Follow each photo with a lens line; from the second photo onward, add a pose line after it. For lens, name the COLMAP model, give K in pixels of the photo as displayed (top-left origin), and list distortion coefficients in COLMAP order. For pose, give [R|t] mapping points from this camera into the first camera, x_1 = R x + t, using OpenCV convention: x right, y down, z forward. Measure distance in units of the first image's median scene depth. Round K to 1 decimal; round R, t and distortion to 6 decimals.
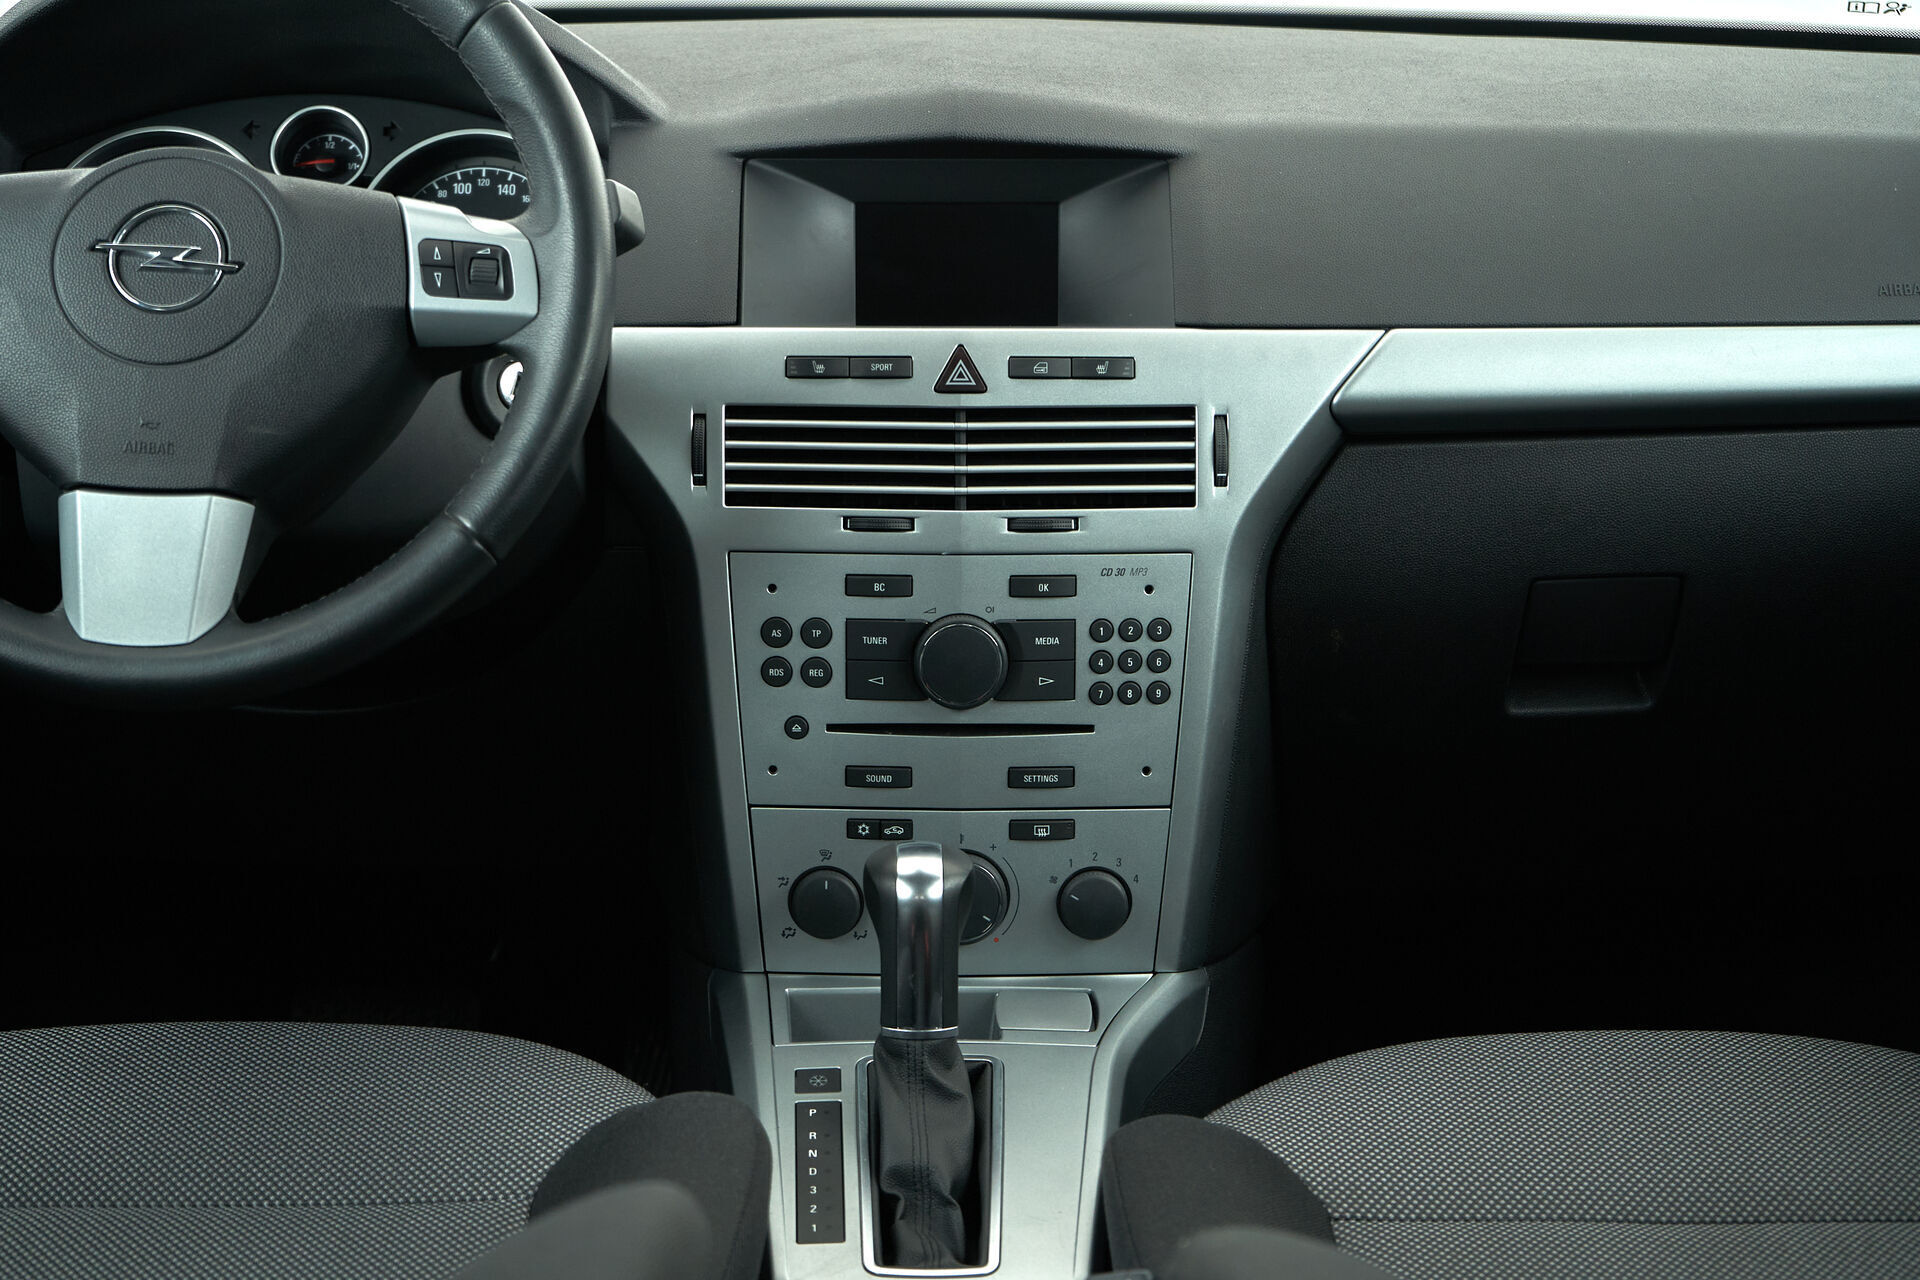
lens RADIAL K [[3959.2, 0, 960.0], [0, 3959.2, 640.0], [0, 0, 1]] dist [0.048039, 0.016863]
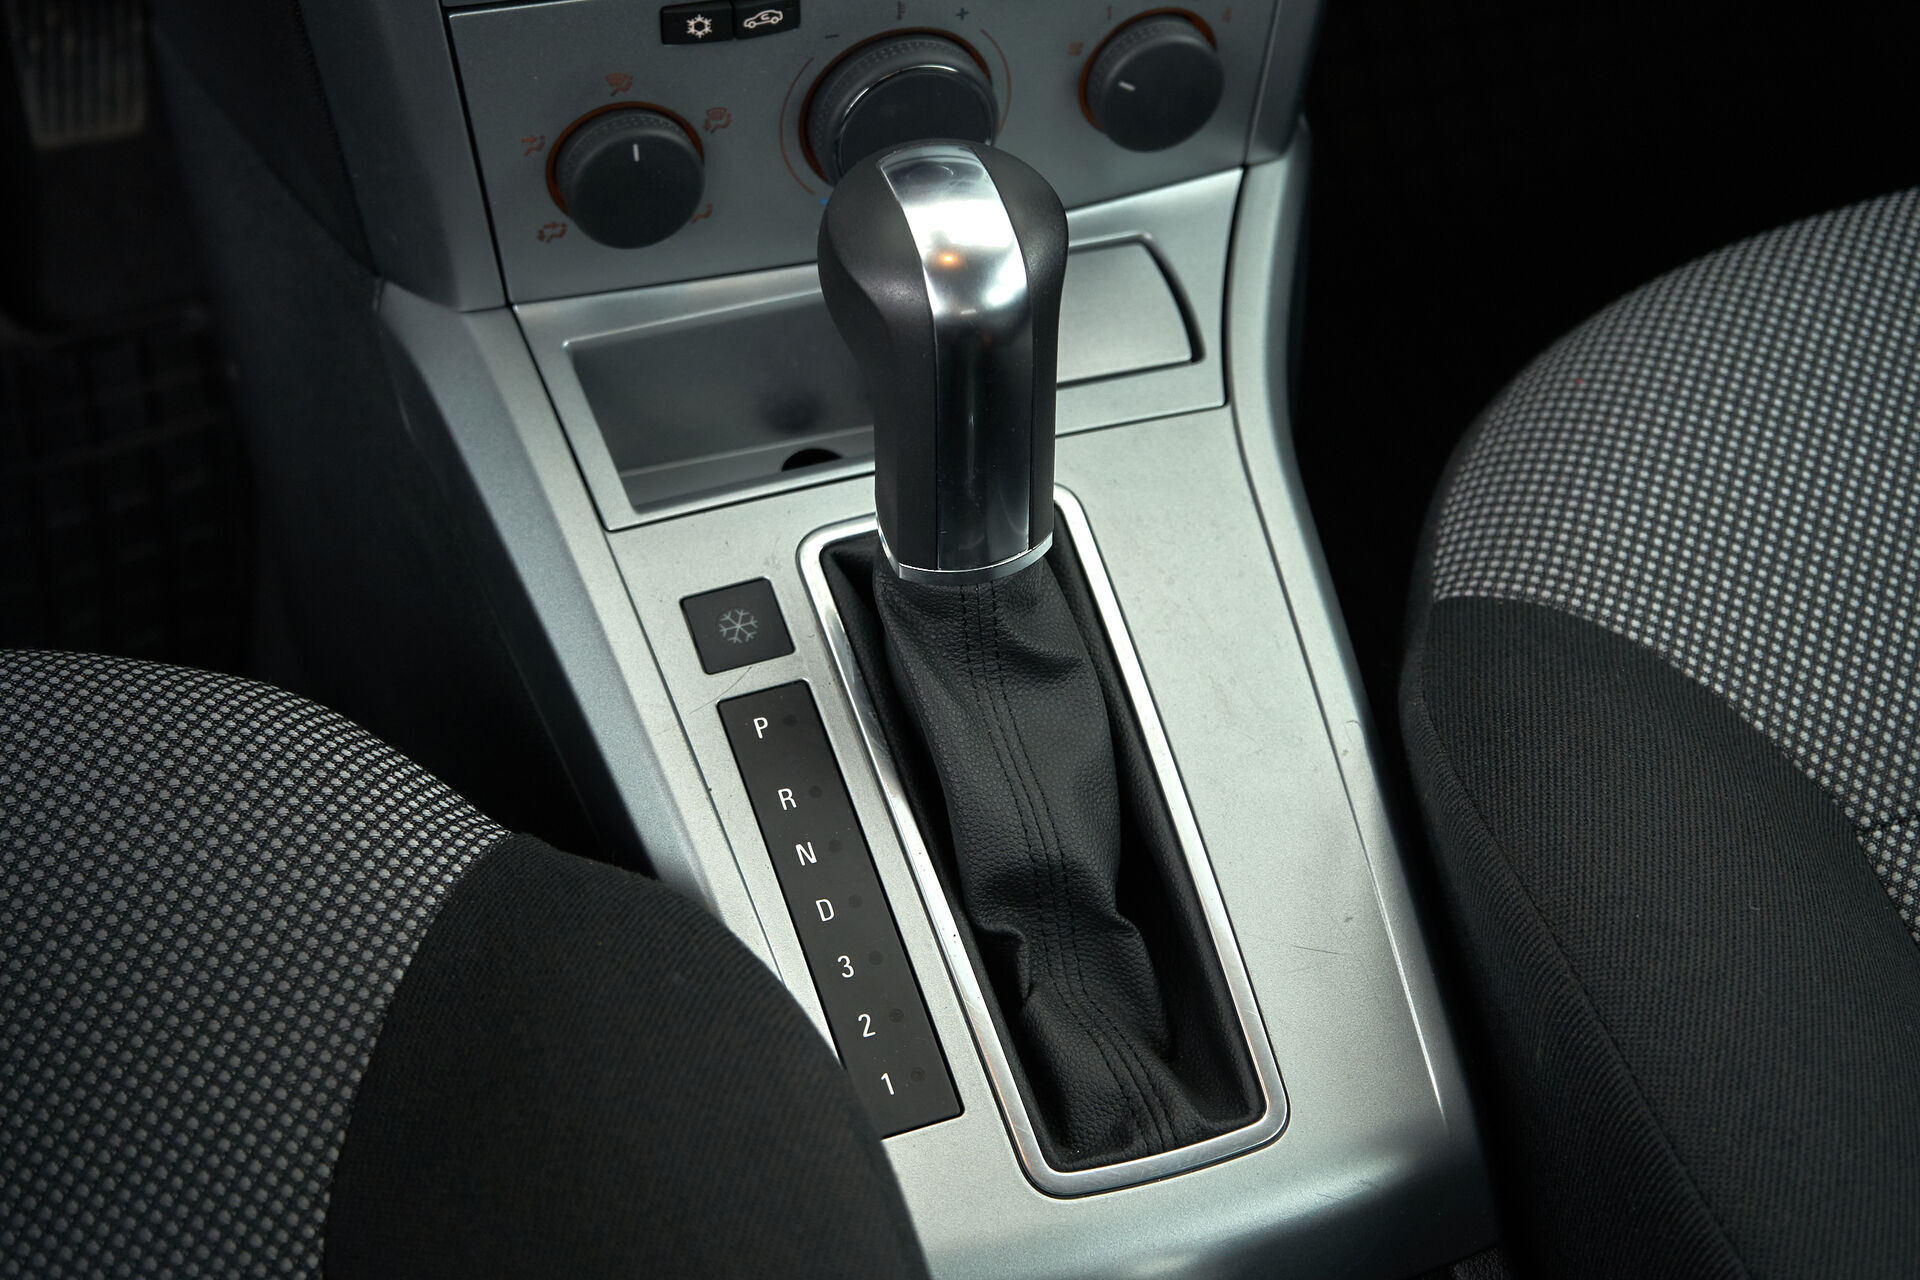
lens RADIAL K [[3169.5, 0, 960.0], [0, 3169.5, 640.0], [0, 0, 1]] dist [0.003319, 0.020402]
pose [[0.952089, -0.204853, 0.227074, -0.095259], [0.049507, 0.835949, 0.546570, -0.094776], [-0.301788, -0.509141, 0.806039, 0.657646]]
